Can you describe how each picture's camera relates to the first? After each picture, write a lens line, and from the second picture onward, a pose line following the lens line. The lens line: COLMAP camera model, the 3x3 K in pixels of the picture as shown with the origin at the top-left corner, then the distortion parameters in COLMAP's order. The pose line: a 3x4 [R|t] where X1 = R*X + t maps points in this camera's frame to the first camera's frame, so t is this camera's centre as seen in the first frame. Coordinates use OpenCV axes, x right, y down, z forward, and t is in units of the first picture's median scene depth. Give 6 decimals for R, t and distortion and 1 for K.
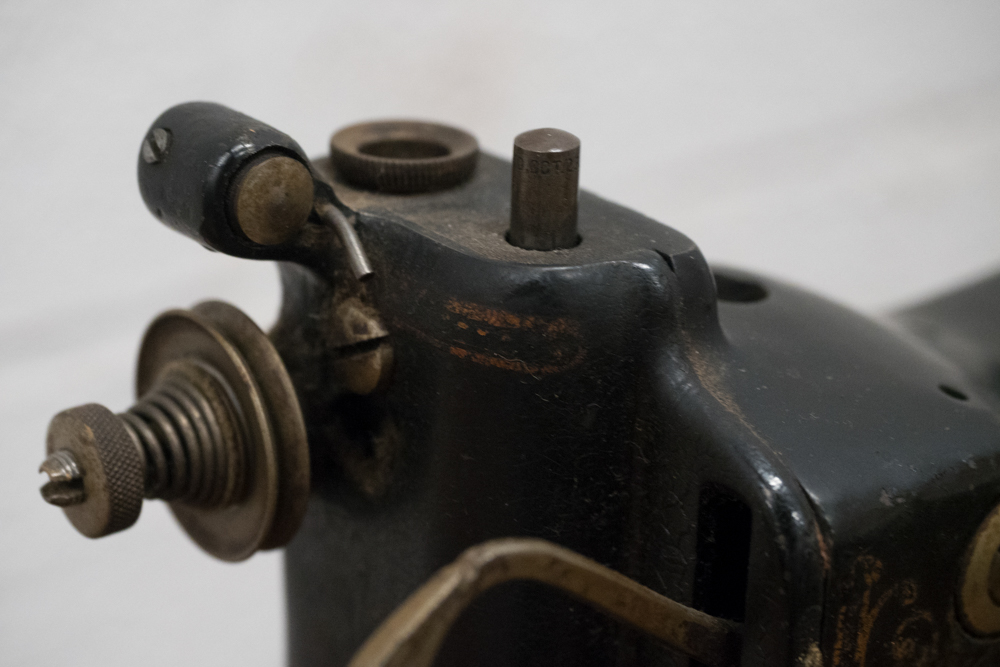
lens RADIAL K [[2324.3, 0, 496.6], [0, 2324.3, 336.9], [0, 0, 1]] dist [-0.075715, 0.000000]
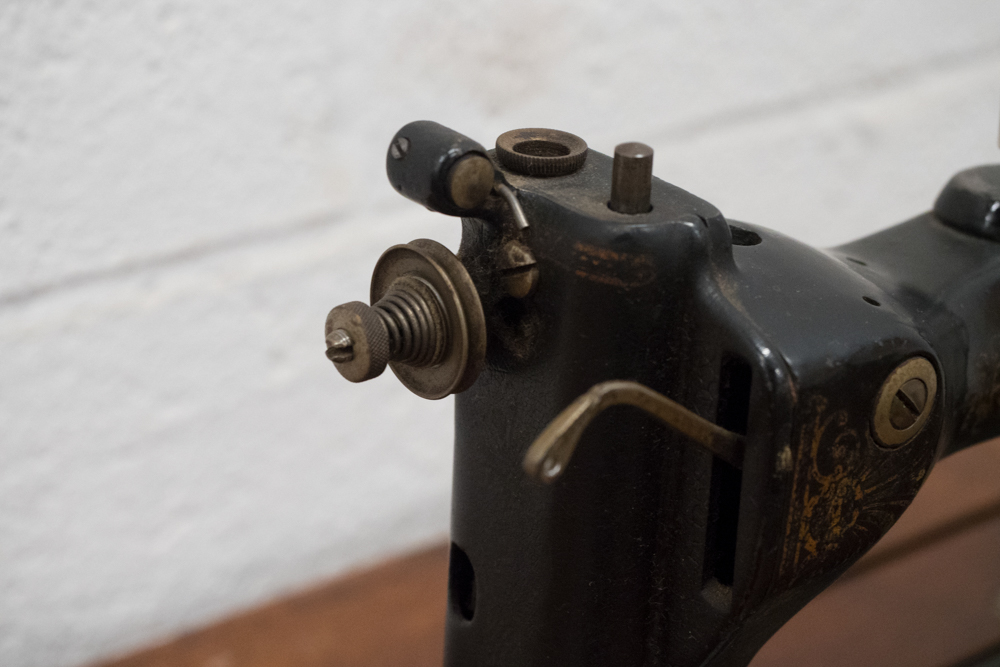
lens RADIAL K [[2324.3, 0, 503.7], [0, 2324.3, 331.4], [0, 0, 1]] dist [-0.075715, 0.000000]
pose [[0.999769, 0.012363, 0.017562, -0.100054], [-0.013063, 0.999101, 0.040340, -0.018800], [-0.017048, -0.040560, 0.999032, -0.683932]]
